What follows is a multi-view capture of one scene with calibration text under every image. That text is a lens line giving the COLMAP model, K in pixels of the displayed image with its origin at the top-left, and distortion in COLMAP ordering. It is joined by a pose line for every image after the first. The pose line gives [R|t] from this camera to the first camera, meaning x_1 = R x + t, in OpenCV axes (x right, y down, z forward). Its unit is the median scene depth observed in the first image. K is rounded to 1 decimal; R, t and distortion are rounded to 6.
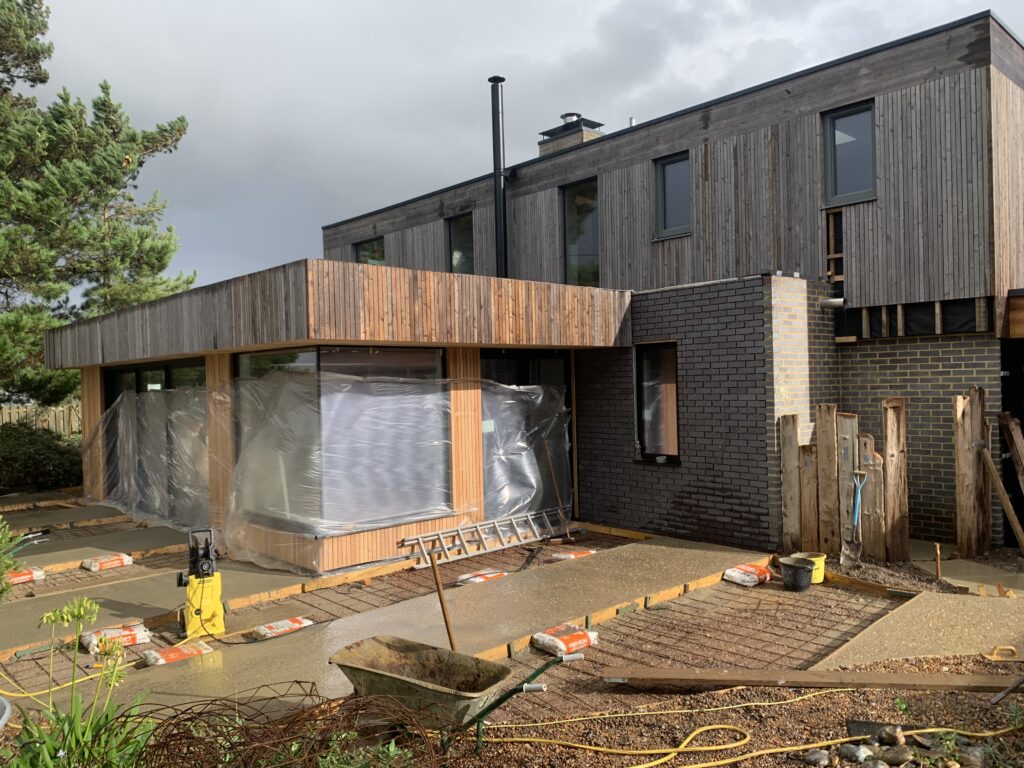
lens RADIAL K [[778.1, 0, 512.0], [0, 778.1, 384.0], [0, 0, 1]] dist [0.016838, 0.002106]
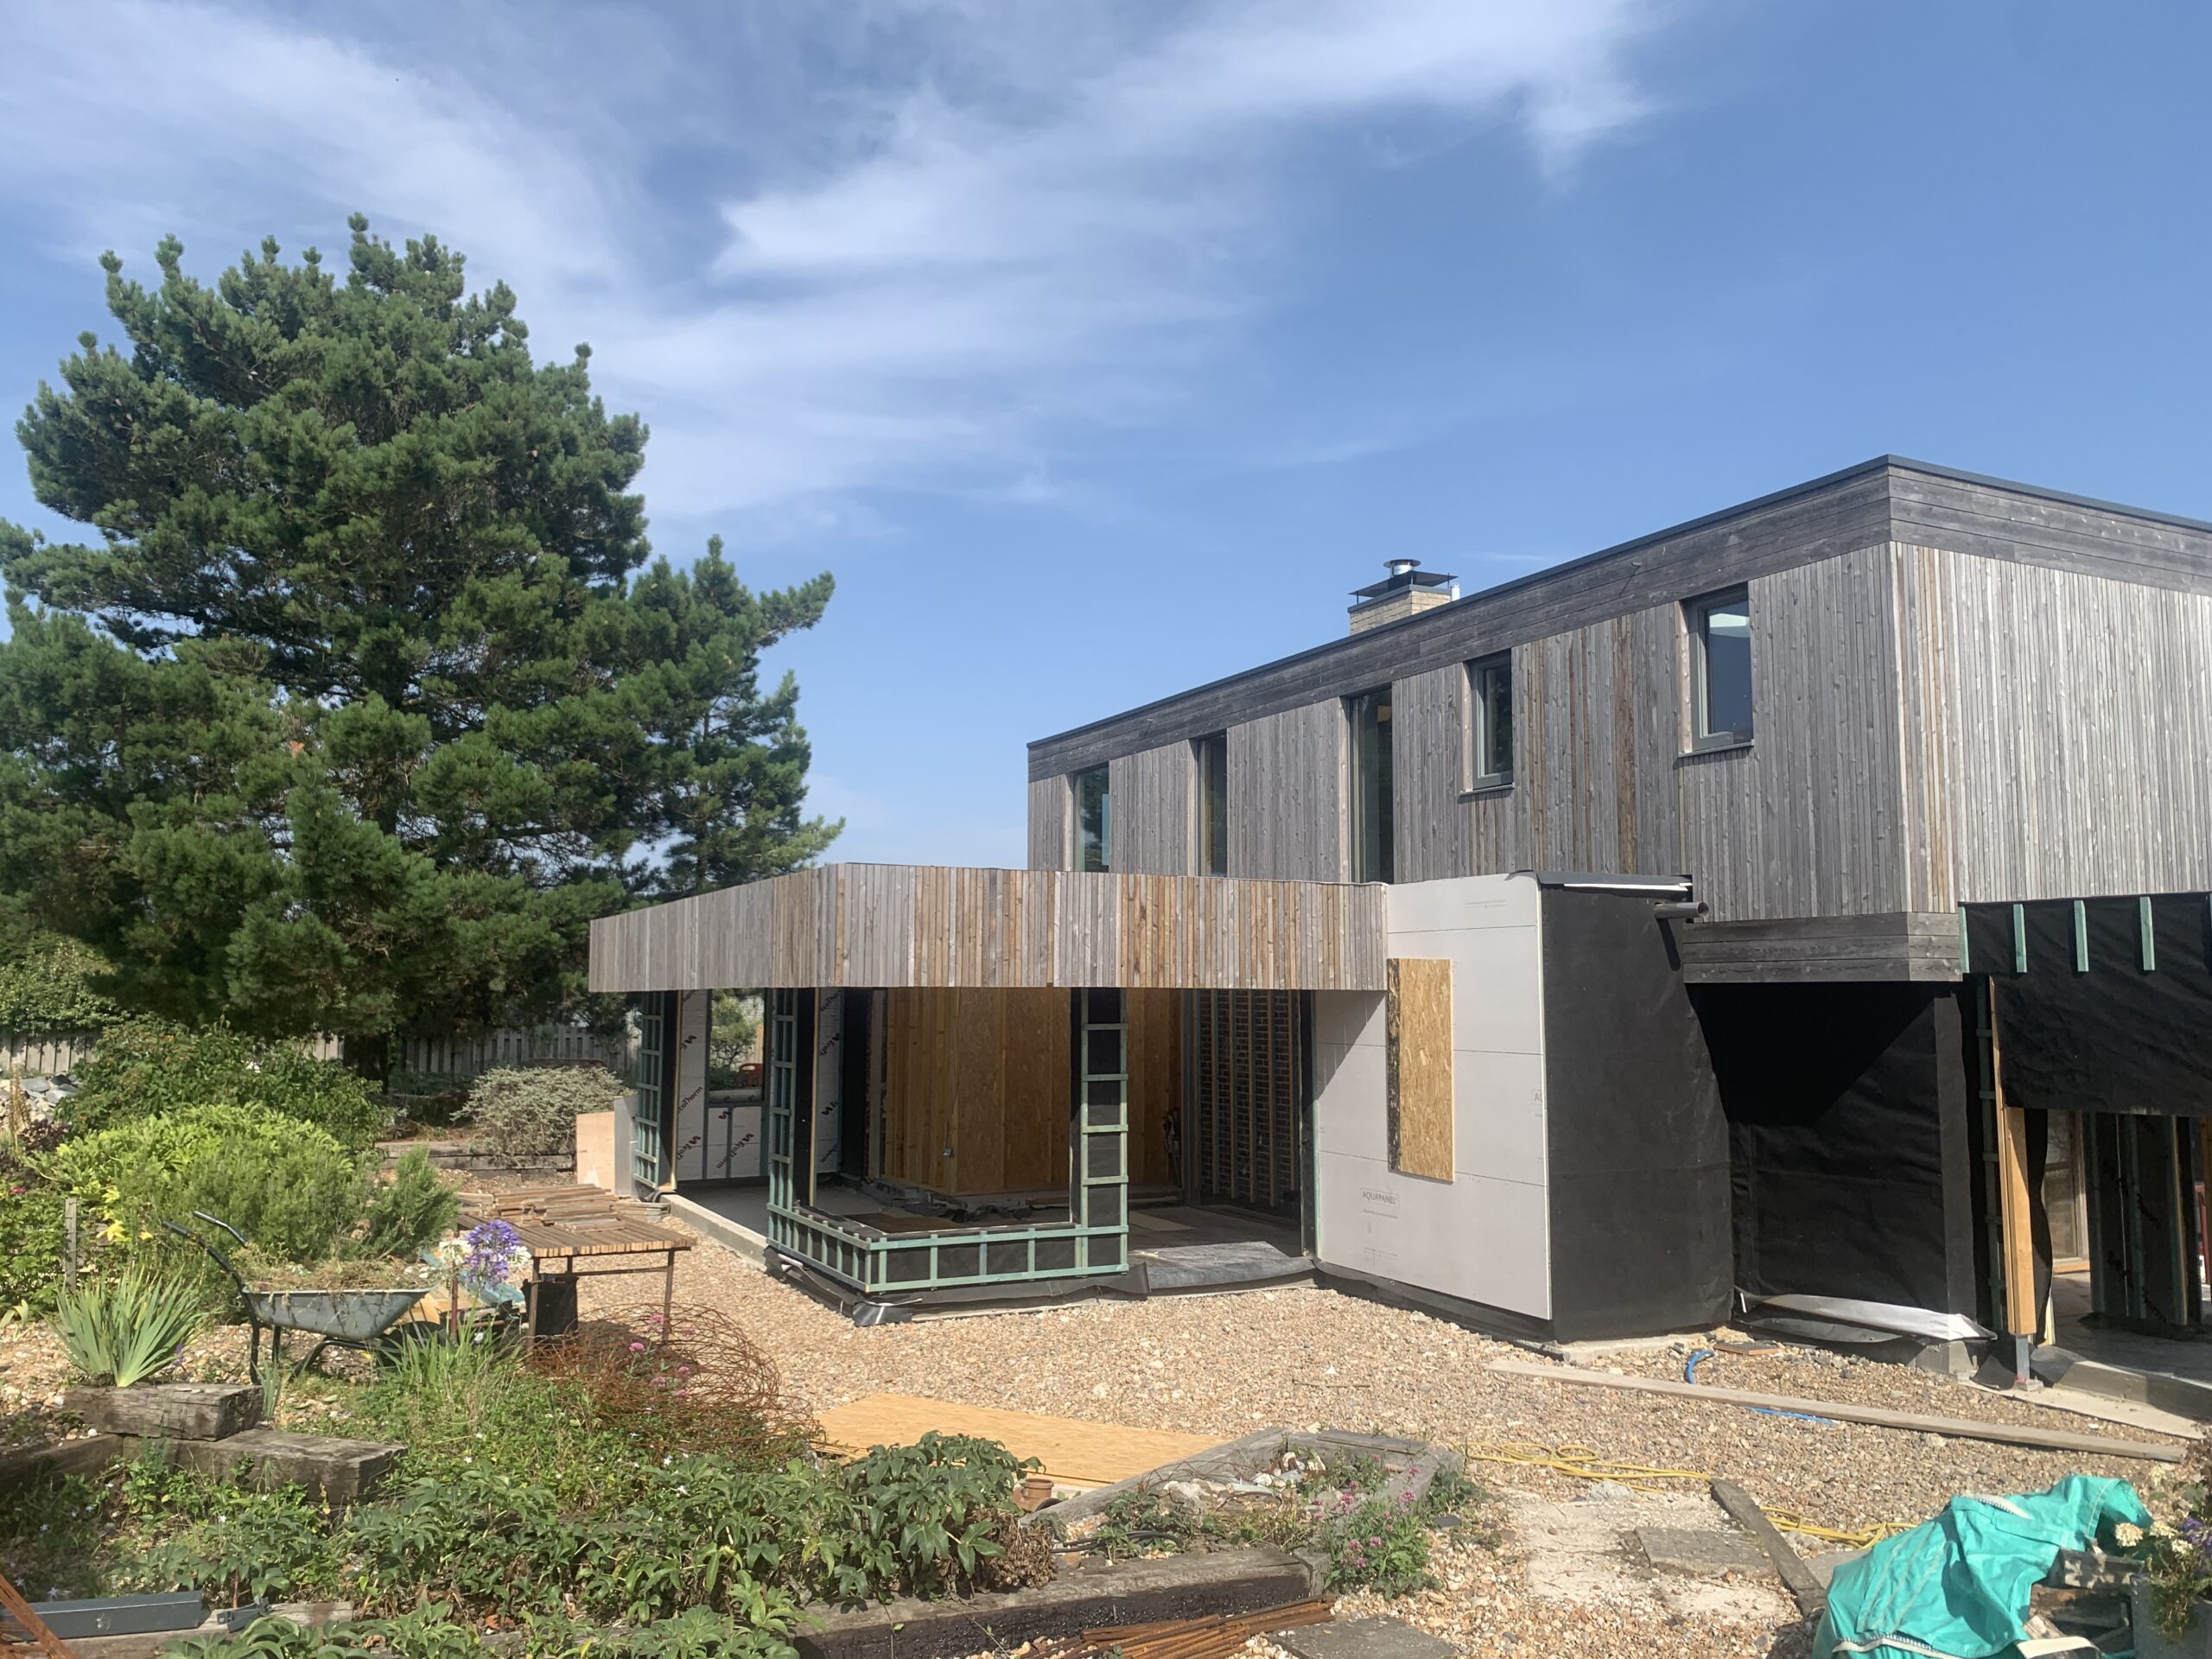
lens RADIAL K [[1680.8, 0, 1106.0], [0, 1680.8, 829.5], [0, 0, 1]] dist [0.016838, 0.002106]
pose [[0.955366, 0.000256, -0.295424, 0.338028], [-0.027867, 0.995619, -0.089256, -0.035595], [0.294107, 0.093504, 0.951188, -0.359162]]
